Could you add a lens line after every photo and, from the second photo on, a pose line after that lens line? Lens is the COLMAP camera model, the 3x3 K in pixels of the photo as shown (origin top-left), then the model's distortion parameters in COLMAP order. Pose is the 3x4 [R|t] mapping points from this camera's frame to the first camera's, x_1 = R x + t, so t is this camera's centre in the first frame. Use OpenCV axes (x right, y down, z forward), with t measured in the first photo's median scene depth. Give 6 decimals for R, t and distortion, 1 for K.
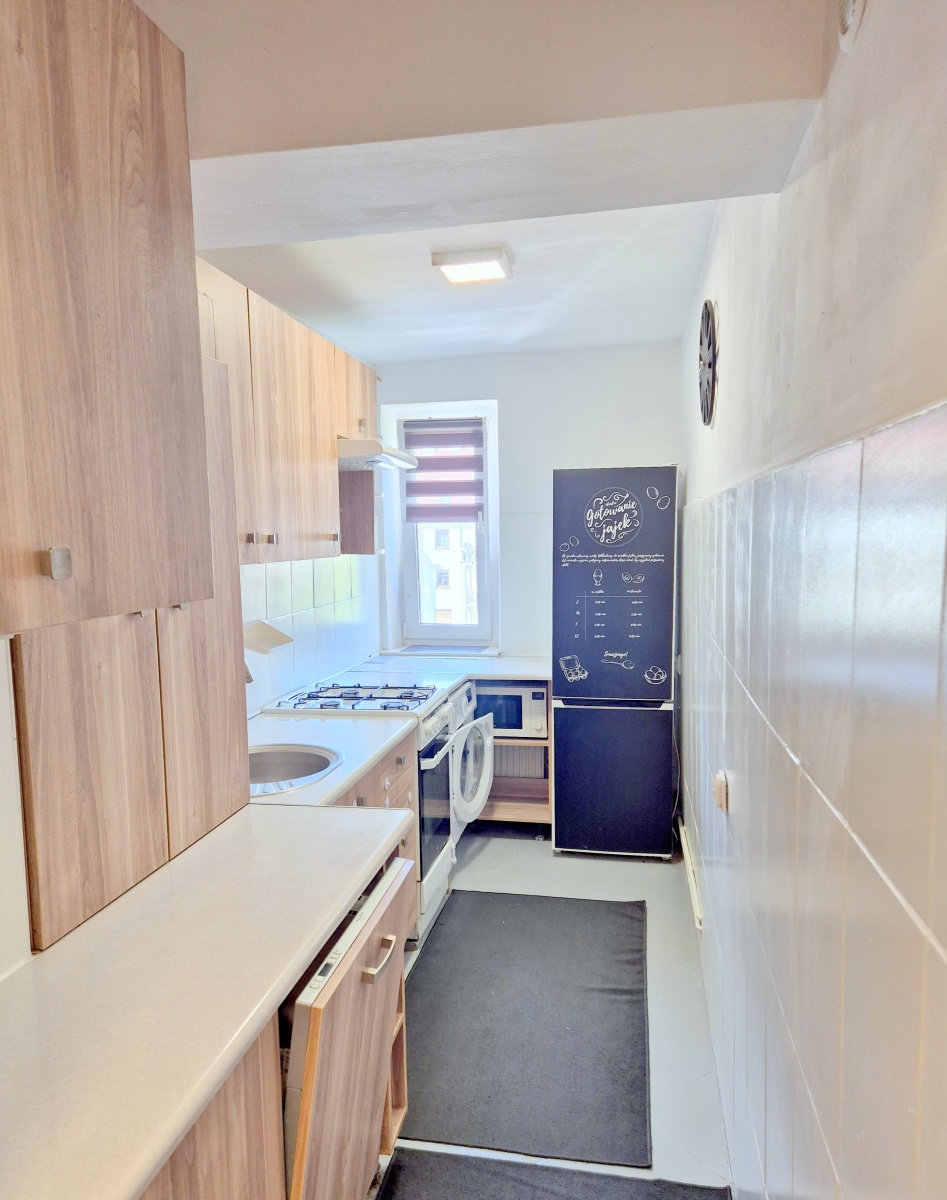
lens RADIAL K [[856.6, 0, 471.8], [0, 856.6, 600.2], [0, 0, 1]] dist [0.008939, 0.001564]
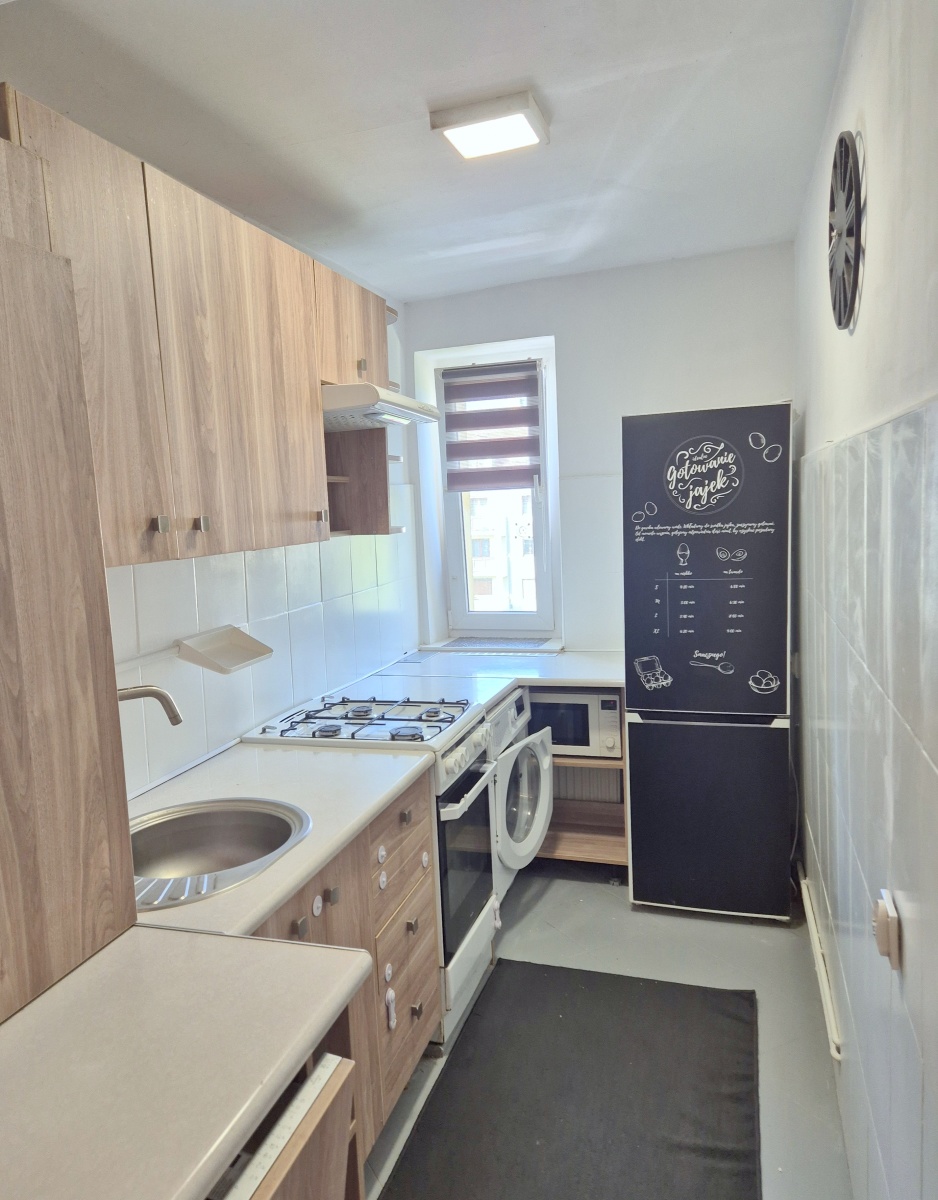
lens RADIAL K [[875.5, 0, 432.1], [0, 875.5, 591.9], [0, 0, 1]] dist [0.036255, -0.028670]
pose [[0.989236, -0.018505, -0.145155, 0.046282], [0.022178, 0.999472, 0.023726, -0.020751], [0.144639, -0.026690, 0.989124, 0.229034]]
